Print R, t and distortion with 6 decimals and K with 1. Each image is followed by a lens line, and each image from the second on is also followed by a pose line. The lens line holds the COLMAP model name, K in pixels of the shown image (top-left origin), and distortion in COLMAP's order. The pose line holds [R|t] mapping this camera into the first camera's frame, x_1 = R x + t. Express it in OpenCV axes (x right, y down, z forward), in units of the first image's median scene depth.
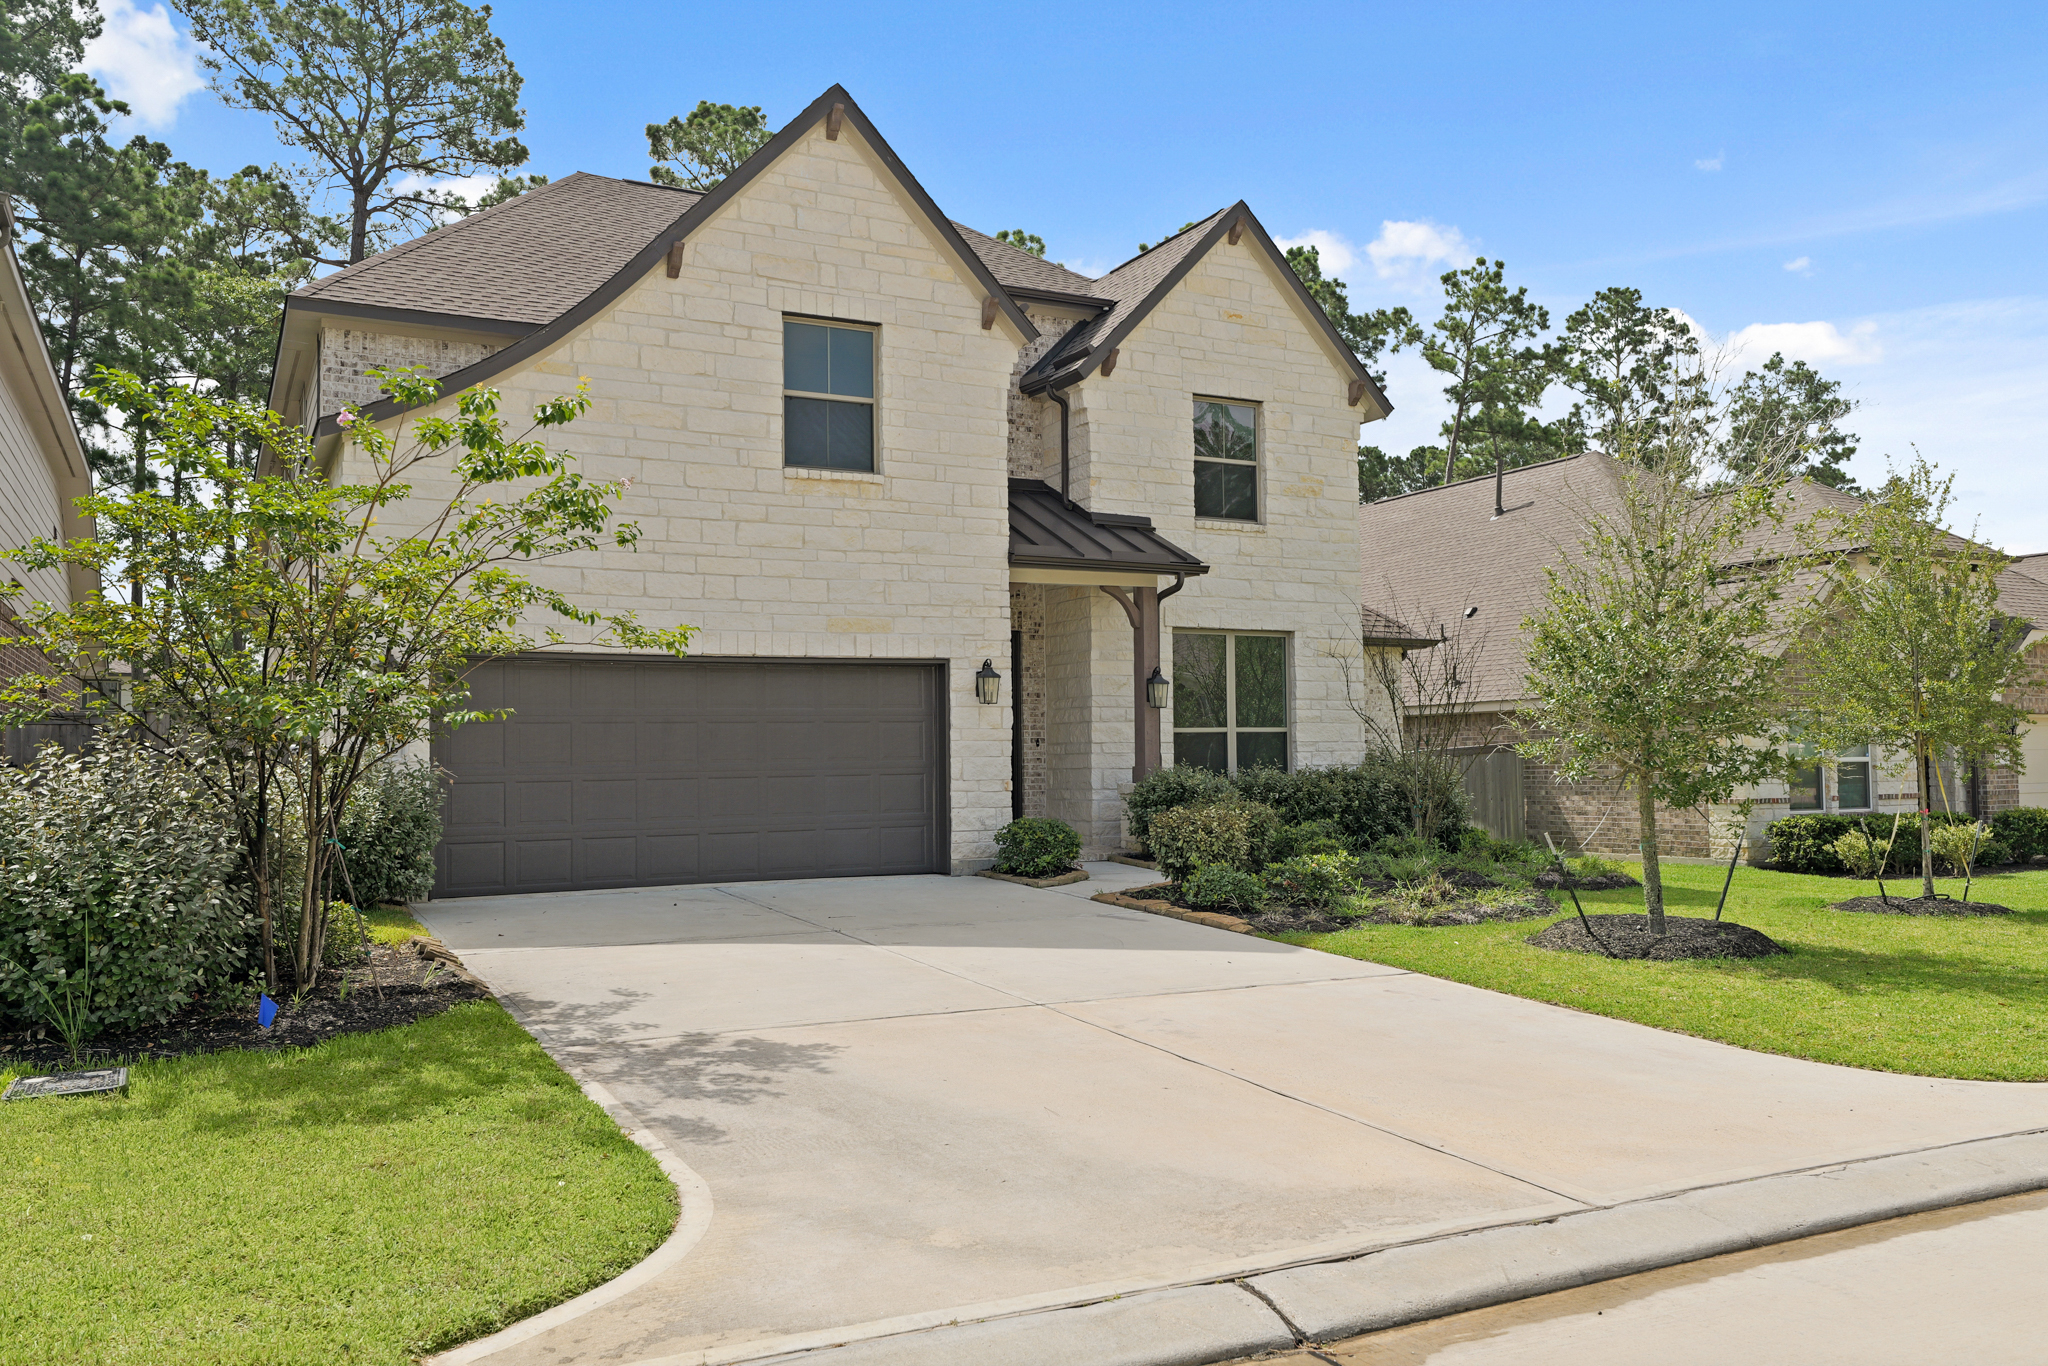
lens RADIAL K [[1592.7, 0, 1024.0], [0, 1592.7, 683.0], [0, 0, 1]] dist [0.002902, -0.002079]
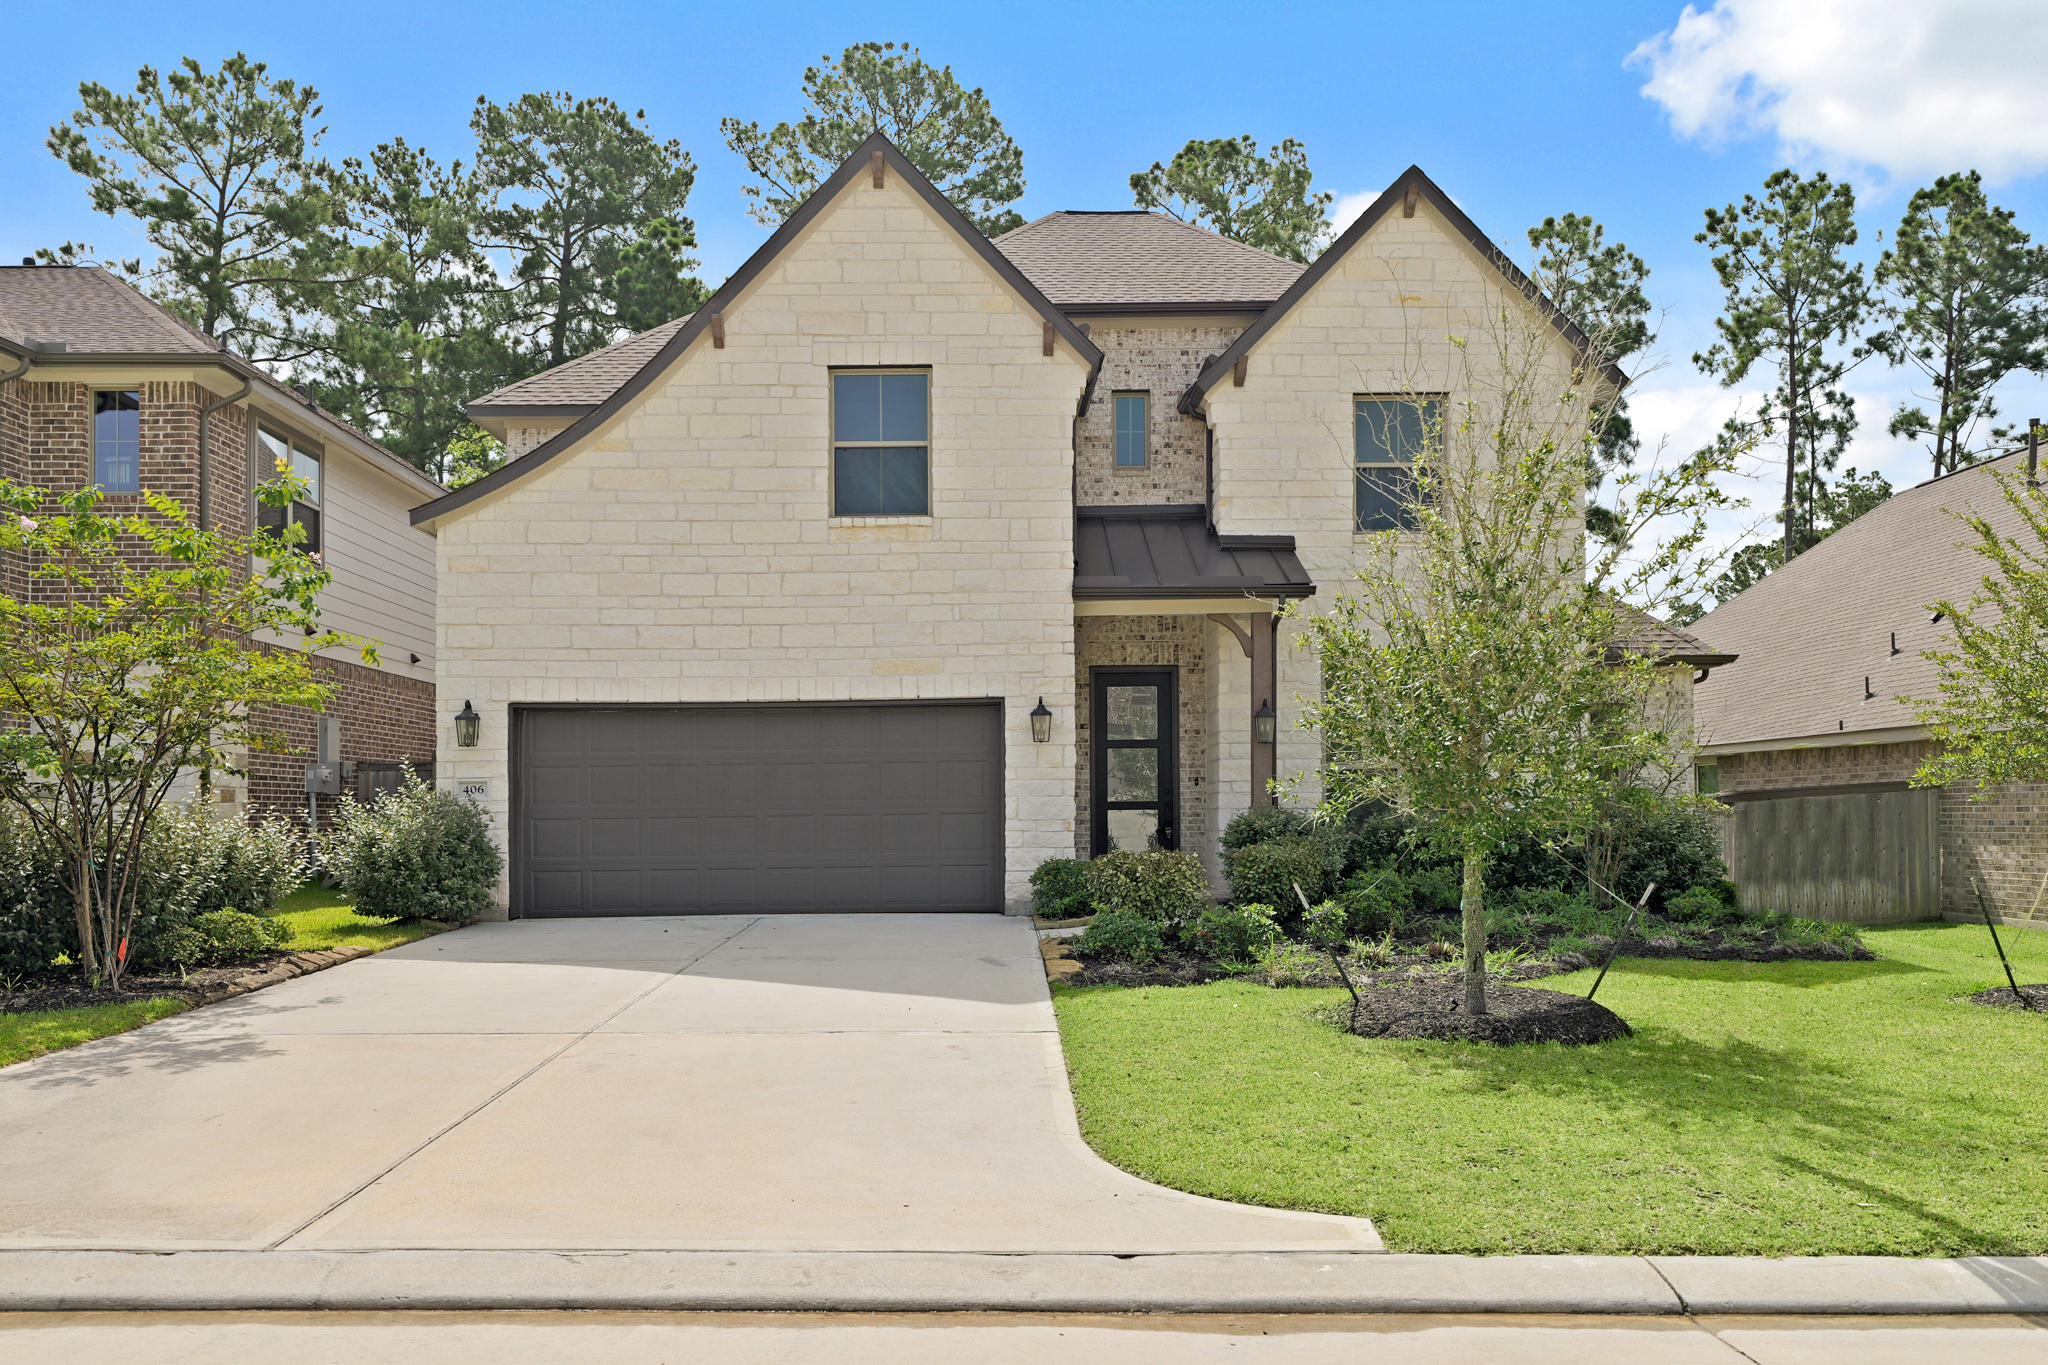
lens RADIAL K [[1595.0, 0, 1021.4], [0, 1595.0, 791.1], [0, 0, 1]] dist [0.004018, 0.008962]
pose [[0.887501, -0.002051, -0.460801, 0.423195], [0.021584, 0.999078, 0.037124, 0.006517], [0.460300, -0.042893, 0.886727, 0.123546]]
